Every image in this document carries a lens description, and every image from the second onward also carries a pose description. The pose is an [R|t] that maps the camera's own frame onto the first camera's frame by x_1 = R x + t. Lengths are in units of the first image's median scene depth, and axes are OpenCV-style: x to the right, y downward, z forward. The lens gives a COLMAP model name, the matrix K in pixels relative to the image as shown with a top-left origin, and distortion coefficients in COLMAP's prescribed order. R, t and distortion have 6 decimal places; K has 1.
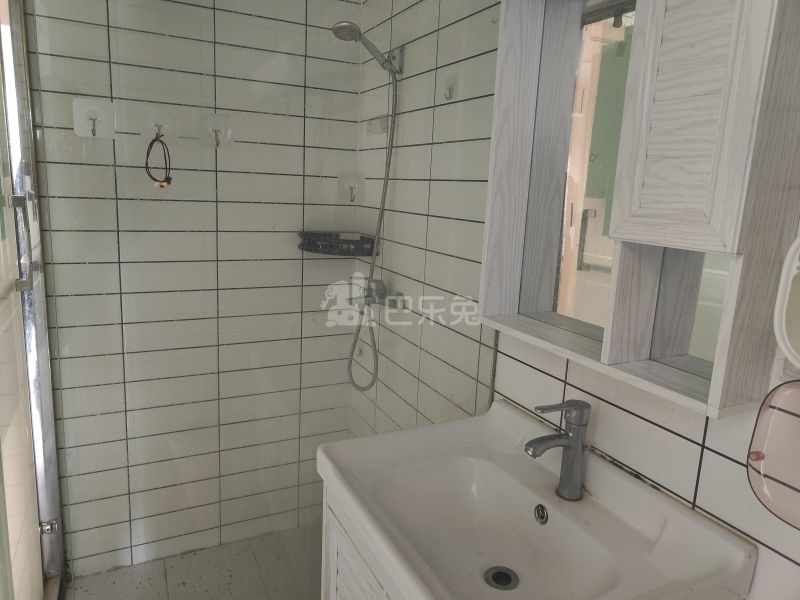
lens RADIAL K [[552.4, 0, 395.0], [0, 552.4, 285.8], [0, 0, 1]] dist [0.006164, -0.004058]
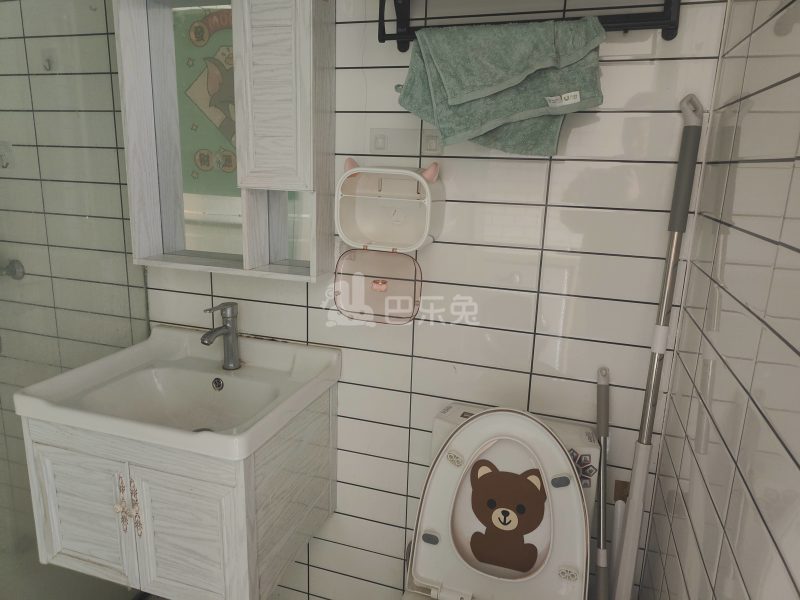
lens RADIAL K [[558.4, 0, 397.4], [0, 558.4, 299.1], [0, 0, 1]] dist [0.016080, 0.000532]
pose [[0.702894, -0.187841, 0.686044, -0.377253], [0.129305, 0.982173, 0.136441, 0.056401], [-0.699443, -0.007195, 0.714652, -0.381626]]
